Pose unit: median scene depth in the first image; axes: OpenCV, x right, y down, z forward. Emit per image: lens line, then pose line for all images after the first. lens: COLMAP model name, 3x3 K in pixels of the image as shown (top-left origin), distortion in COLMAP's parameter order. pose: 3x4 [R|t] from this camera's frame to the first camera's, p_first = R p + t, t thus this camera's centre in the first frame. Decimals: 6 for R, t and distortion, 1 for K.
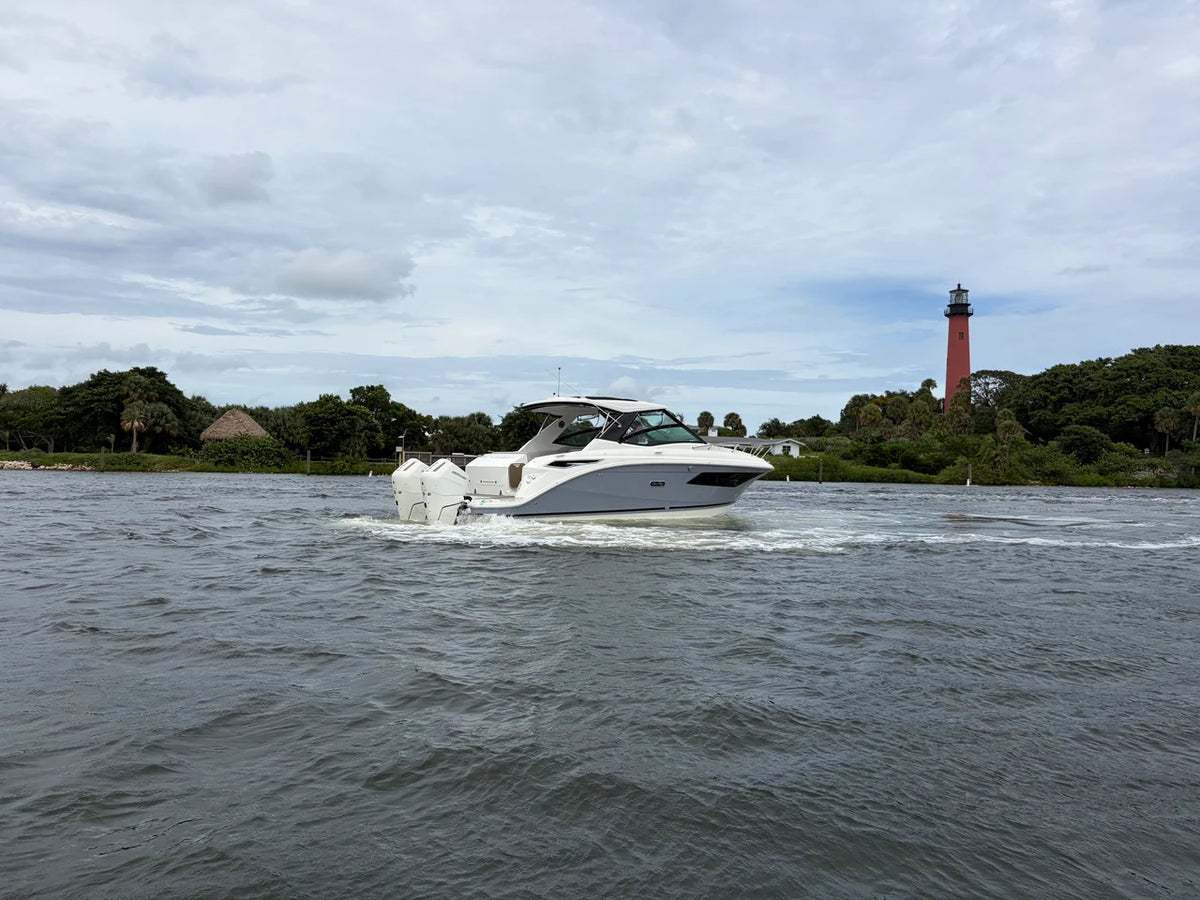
lens RADIAL K [[585.0, 0, 600.0], [0, 585.0, 450.0], [0, 0, 1]] dist [0.002981, -0.000586]
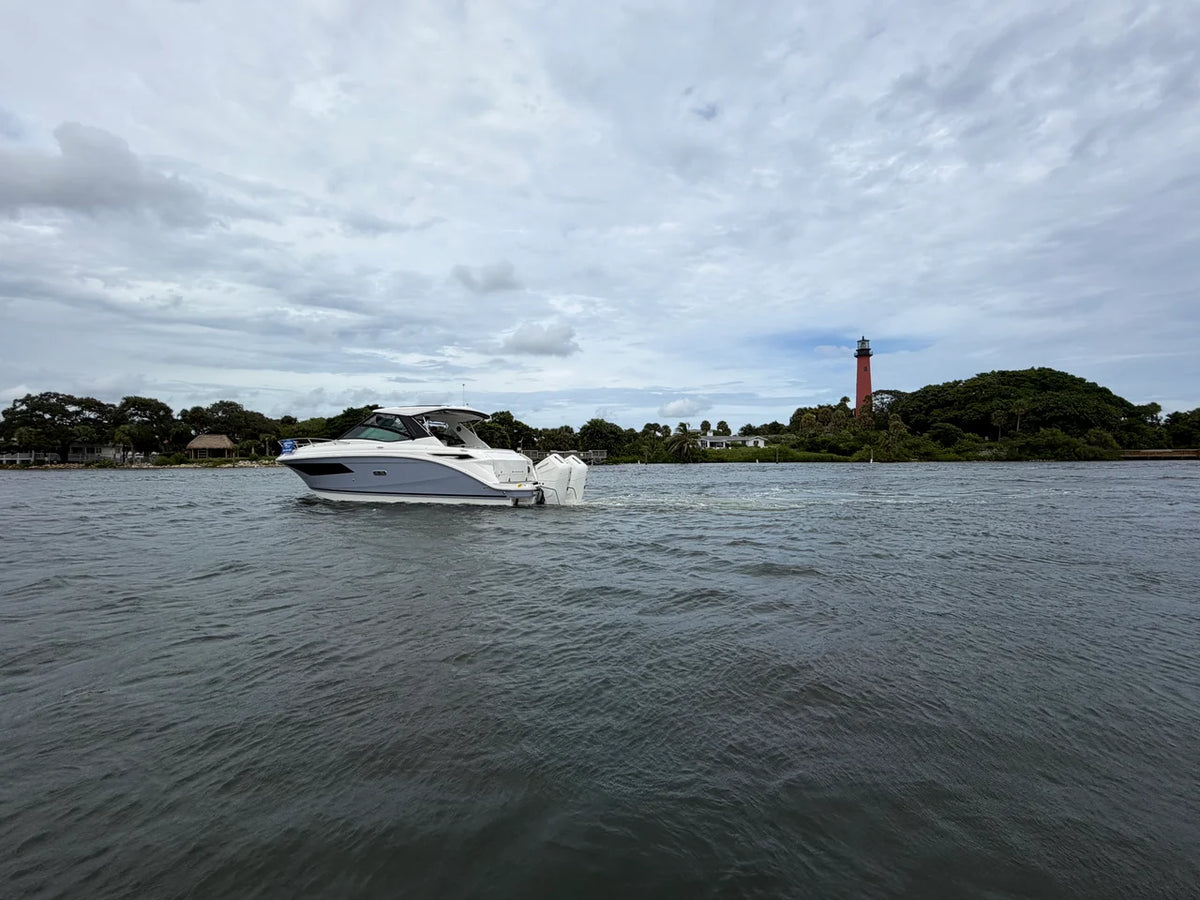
lens RADIAL K [[594.4, 0, 606.6], [0, 594.4, 460.2], [0, 0, 1]] dist [0.002933, -0.000501]
pose [[0.997820, -0.024187, -0.061399, 0.007916], [0.025942, 0.999273, 0.027948, -0.009957], [0.060679, -0.029480, 0.997722, -0.662849]]
